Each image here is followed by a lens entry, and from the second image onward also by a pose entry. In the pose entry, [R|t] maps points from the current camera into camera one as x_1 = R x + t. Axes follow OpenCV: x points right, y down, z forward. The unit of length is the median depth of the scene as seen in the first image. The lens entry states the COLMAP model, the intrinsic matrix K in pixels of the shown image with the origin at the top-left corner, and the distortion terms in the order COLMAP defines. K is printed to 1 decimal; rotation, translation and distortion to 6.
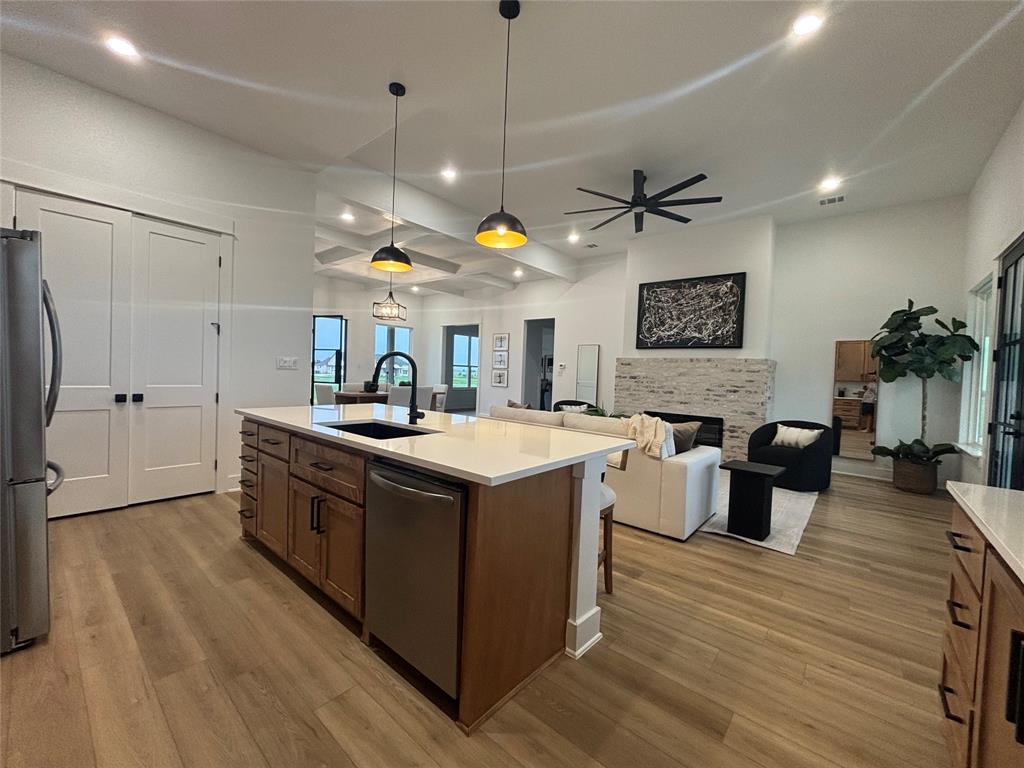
lens RADIAL K [[410.9, 0, 512.0], [0, 410.9, 384.0], [0, 0, 1]] dist [-0.000759, -0.000213]
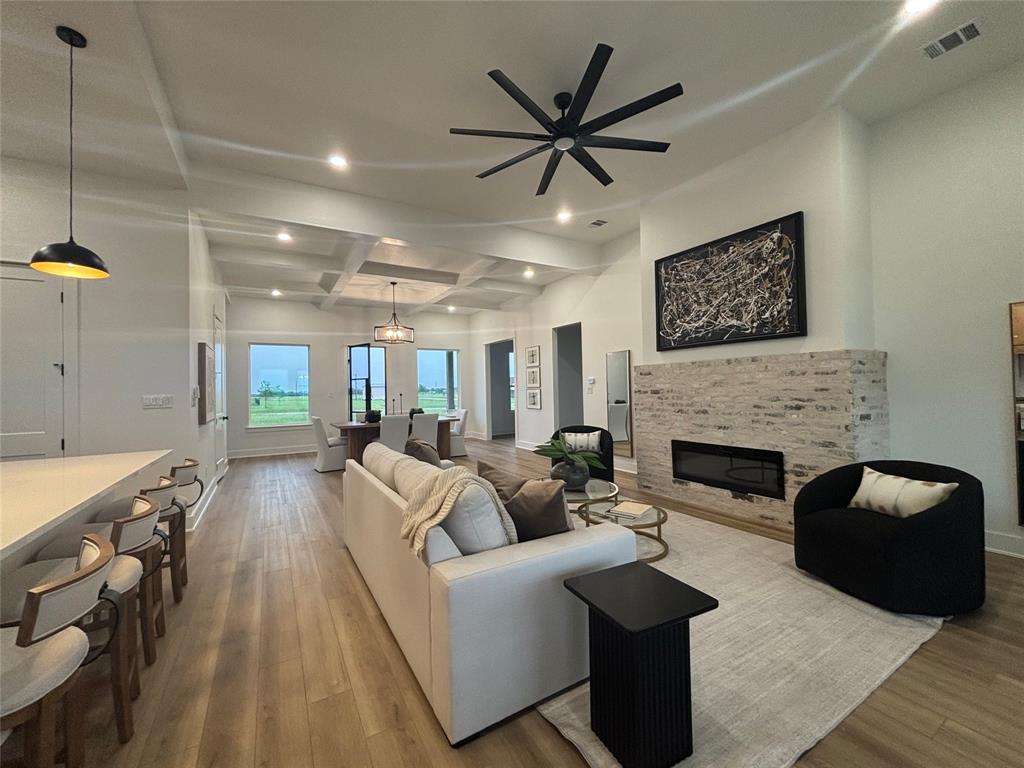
lens RADIAL K [[413.0, 0, 511.4], [0, 413.0, 382.5], [0, 0, 1]] dist [0.001083, 0.000801]
pose [[0.943482, -0.061311, -0.325704, 0.323346], [0.045448, 0.997390, -0.056099, -0.003894], [0.328294, 0.038126, 0.943806, 0.269975]]
